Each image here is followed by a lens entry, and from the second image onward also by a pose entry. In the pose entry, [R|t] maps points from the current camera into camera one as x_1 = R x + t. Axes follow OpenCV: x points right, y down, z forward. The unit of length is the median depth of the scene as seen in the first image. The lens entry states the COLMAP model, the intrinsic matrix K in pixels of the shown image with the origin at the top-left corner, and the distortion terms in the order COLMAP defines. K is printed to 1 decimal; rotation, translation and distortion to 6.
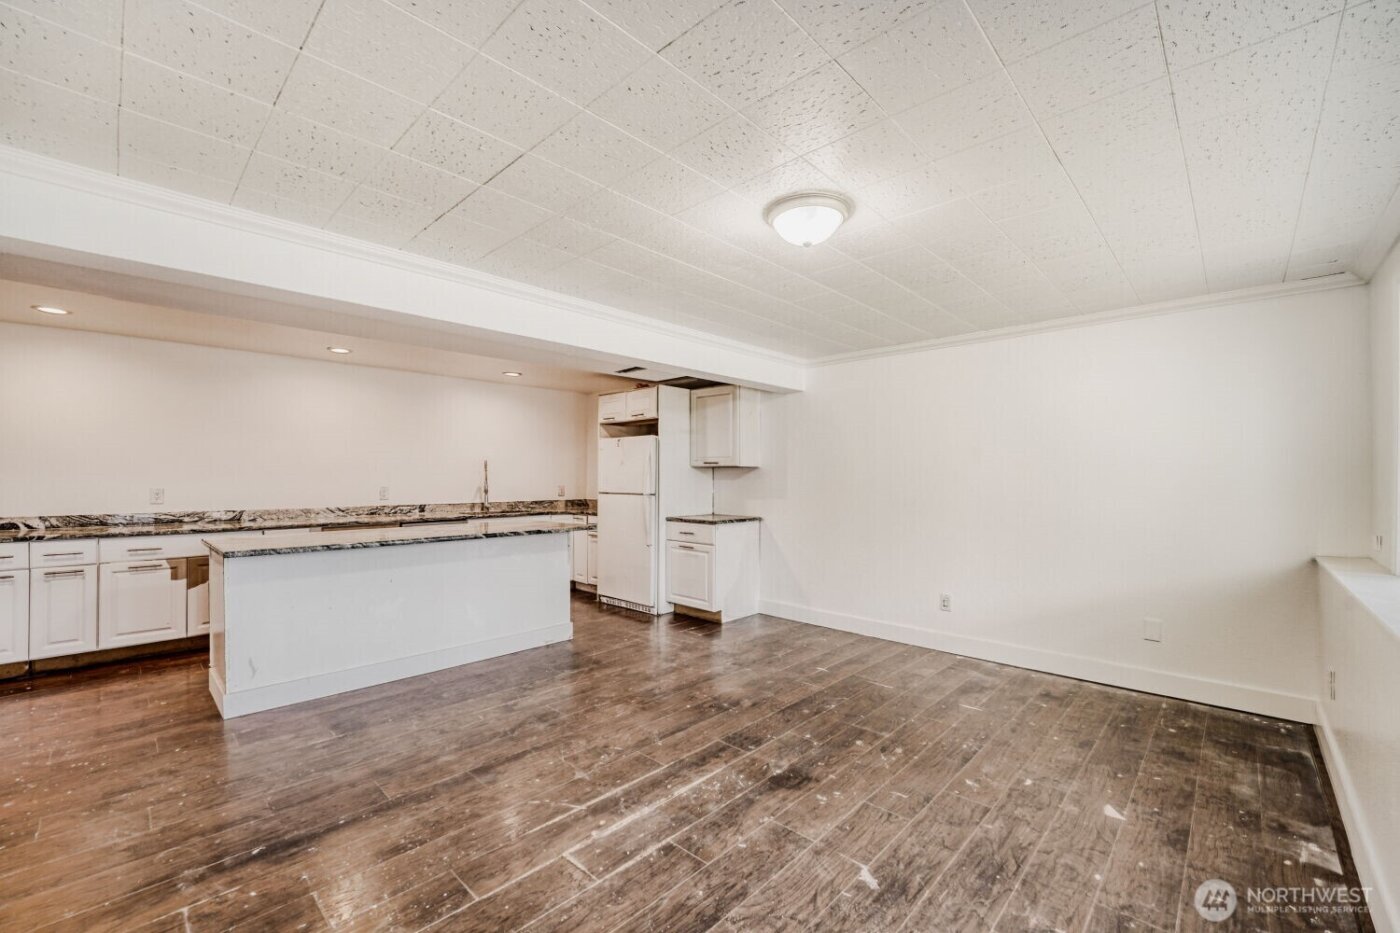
lens RADIAL K [[579.7, 0, 701.1], [0, 579.7, 476.4], [0, 0, 1]] dist [-0.032698, -0.000276]
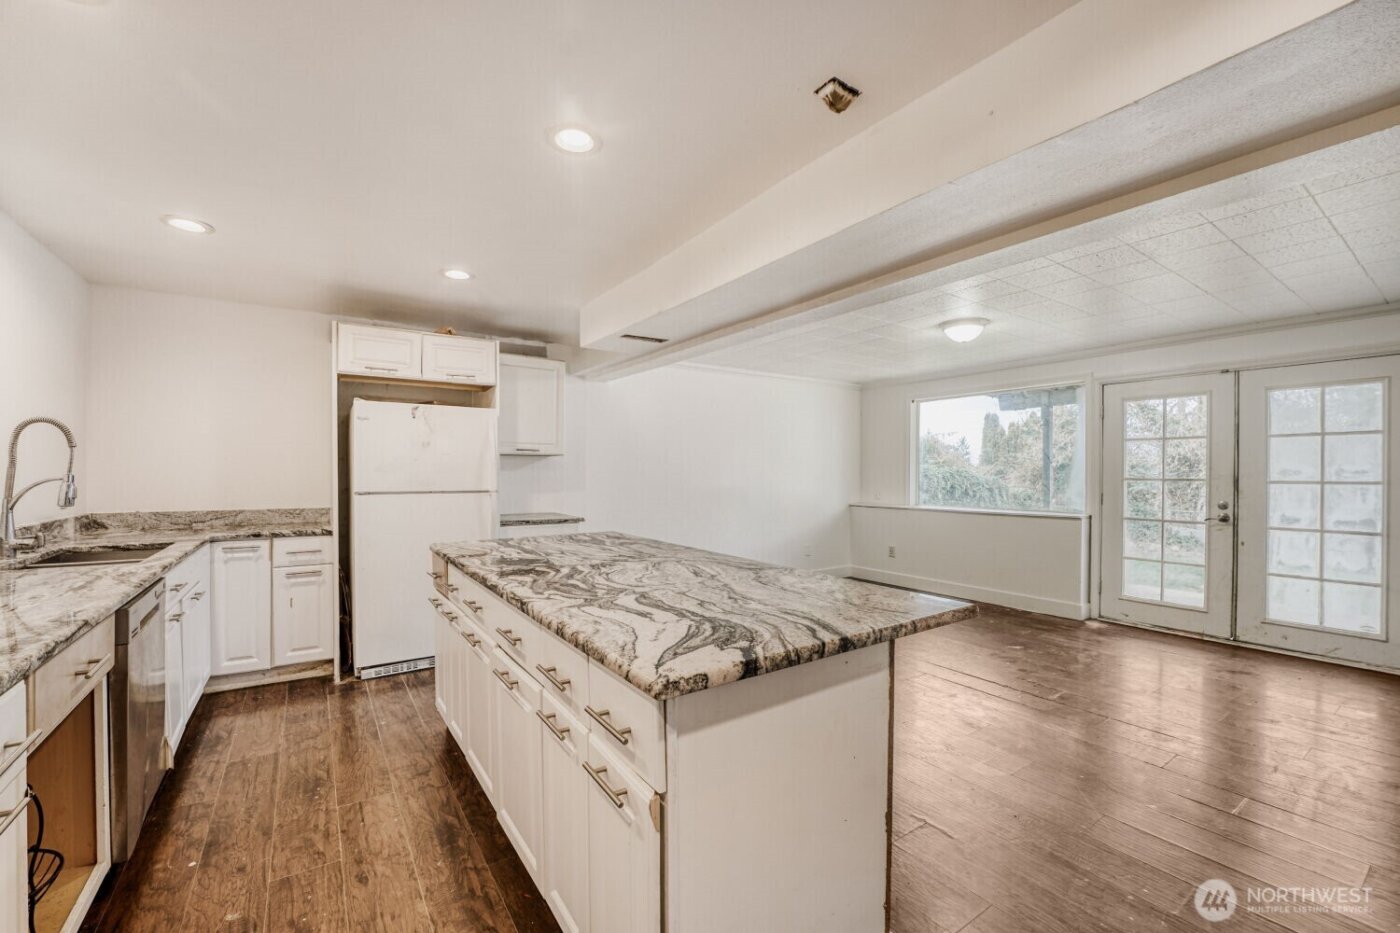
lens RADIAL K [[579.7, 0, 701.1], [0, 579.7, 476.4], [0, 0, 1]] dist [-0.032698, -0.000276]
pose [[0.201210, -0.007968, 0.979516, -0.727038], [-0.003281, 0.999956, 0.008808, 0.005640], [-0.979543, -0.004986, 0.201175, 0.594882]]
